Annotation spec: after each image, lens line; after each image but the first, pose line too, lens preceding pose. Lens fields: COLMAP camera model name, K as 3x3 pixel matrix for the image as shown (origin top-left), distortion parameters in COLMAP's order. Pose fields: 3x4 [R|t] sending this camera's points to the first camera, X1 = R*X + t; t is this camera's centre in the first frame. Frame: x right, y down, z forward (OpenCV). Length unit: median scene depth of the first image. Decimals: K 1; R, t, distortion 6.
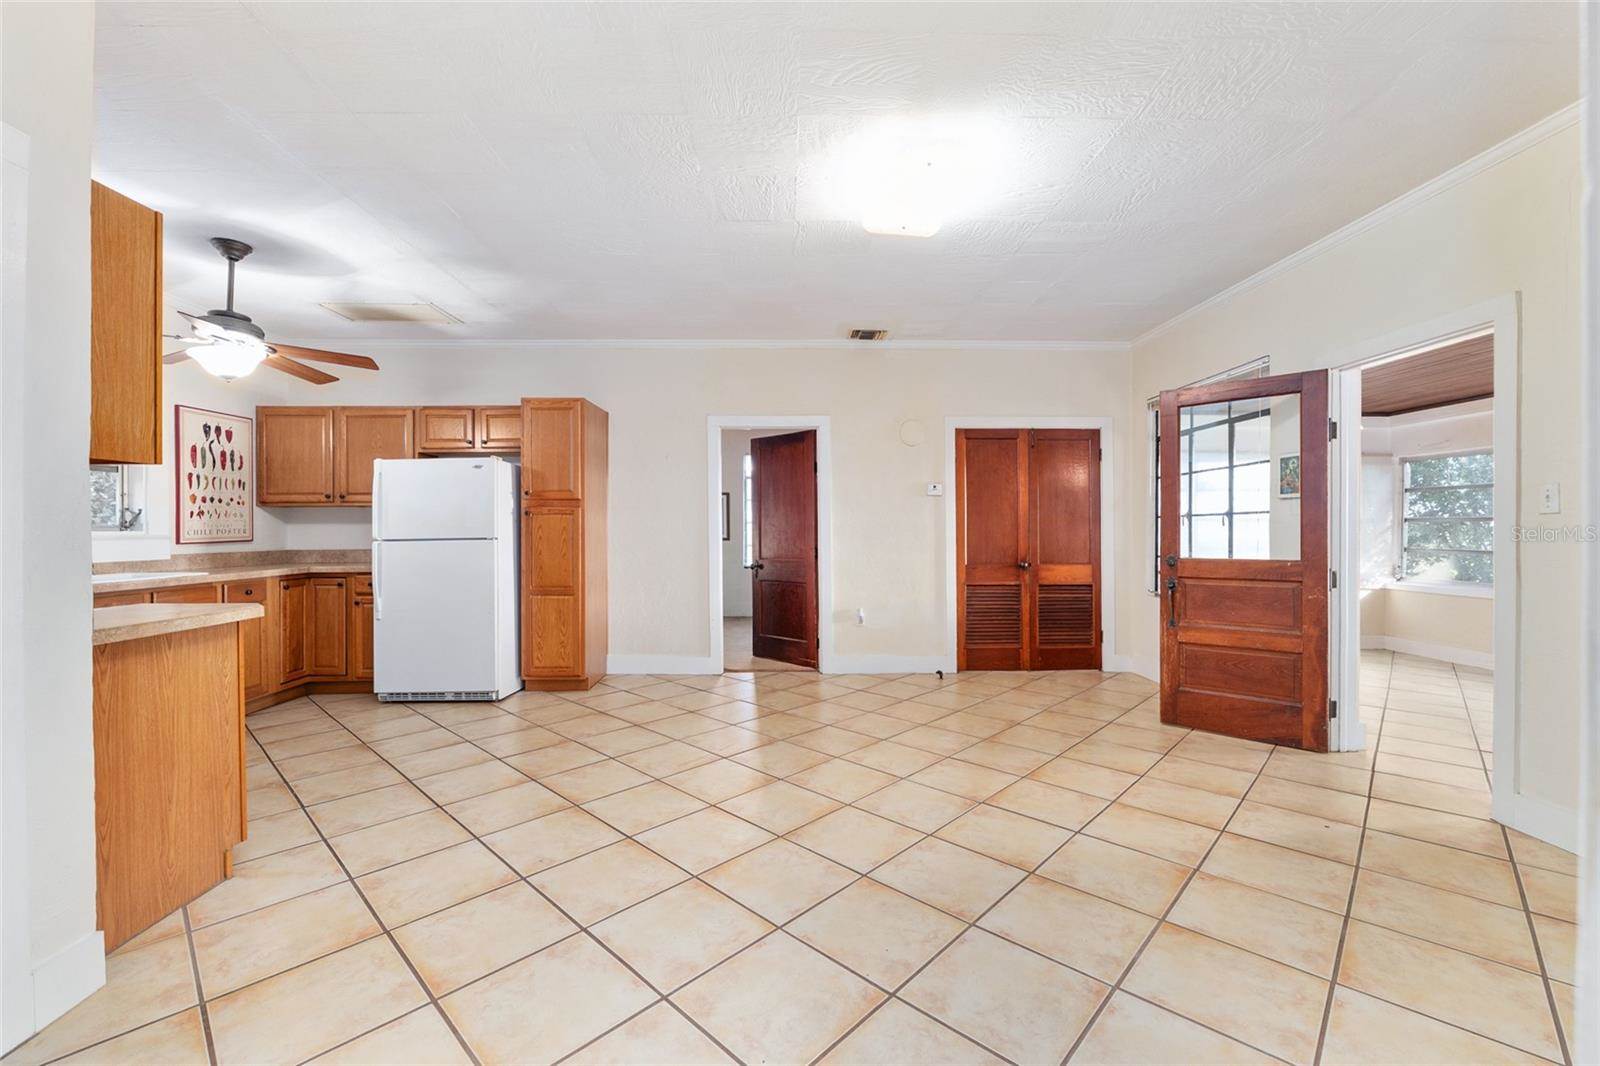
lens RADIAL K [[652.7, 0, 800.0], [0, 652.7, 533.0], [0, 0, 1]] dist [-0.013109, -0.000139]
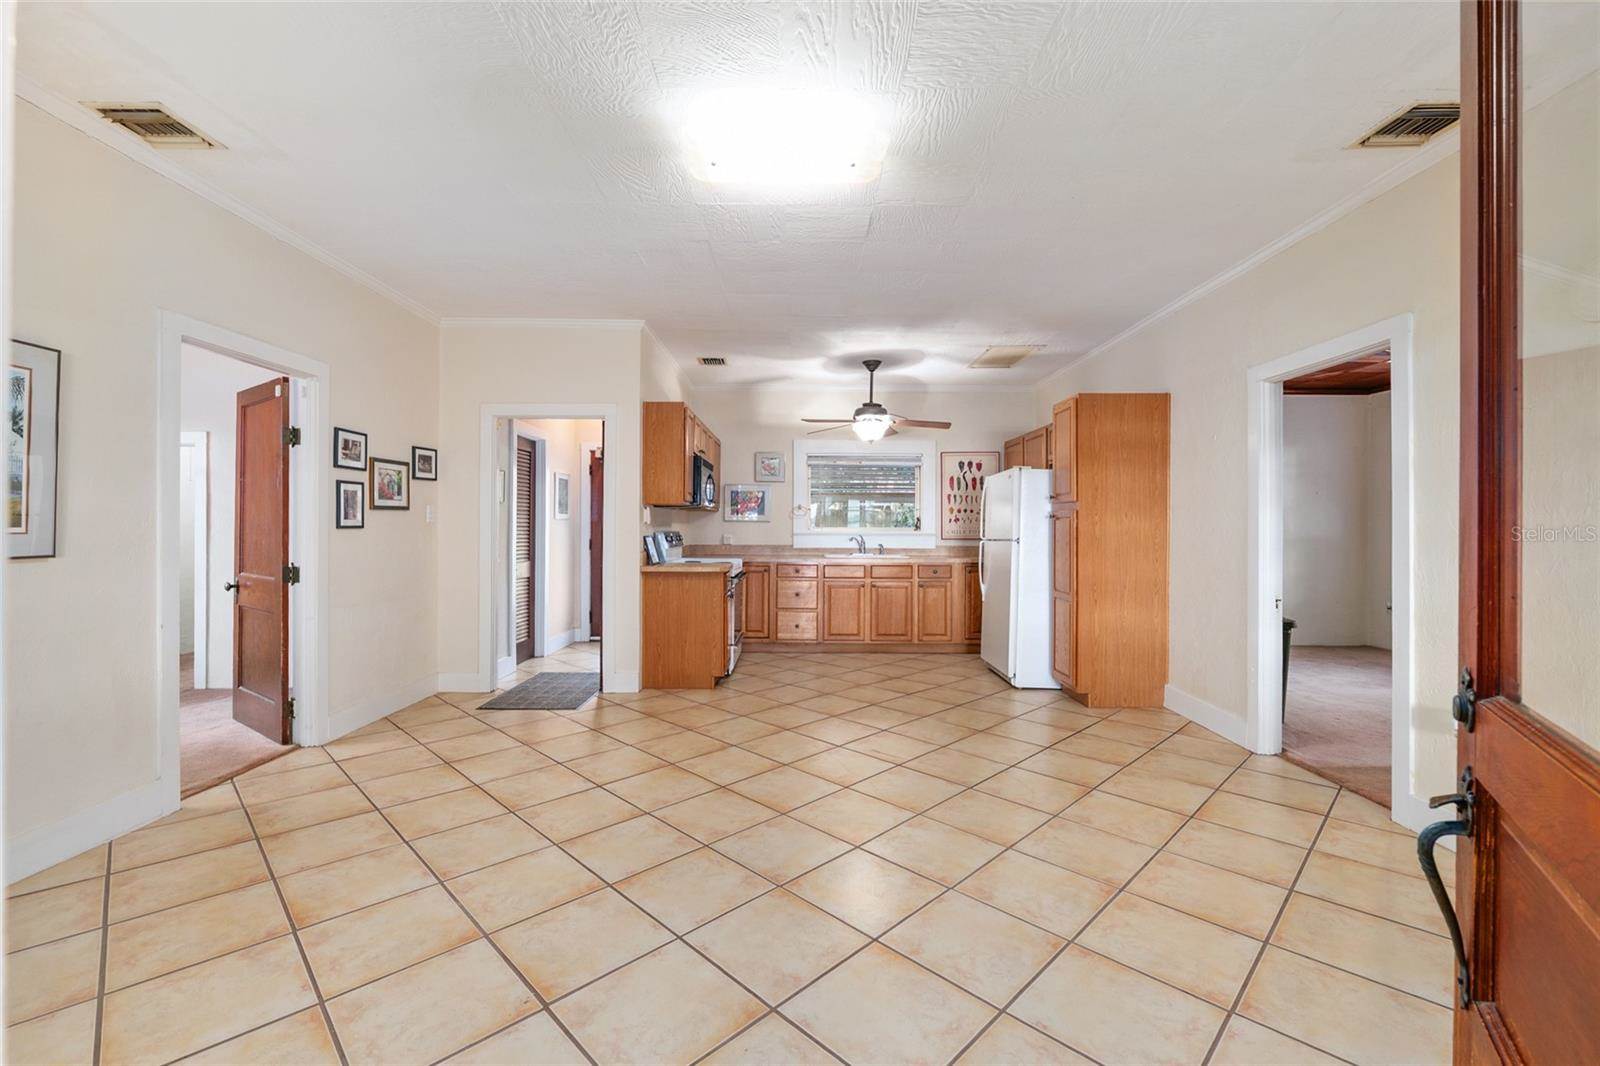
lens RADIAL K [[676.8, 0, 800.0], [0, 676.8, 533.0], [0, 0, 1]] dist [-0.013121, 0.000002]
pose [[-0.030196, 0.010334, -0.999491, 0.693815], [-0.010864, 0.999884, 0.010666, -0.012139], [0.999485, 0.011180, -0.030080, 0.668399]]
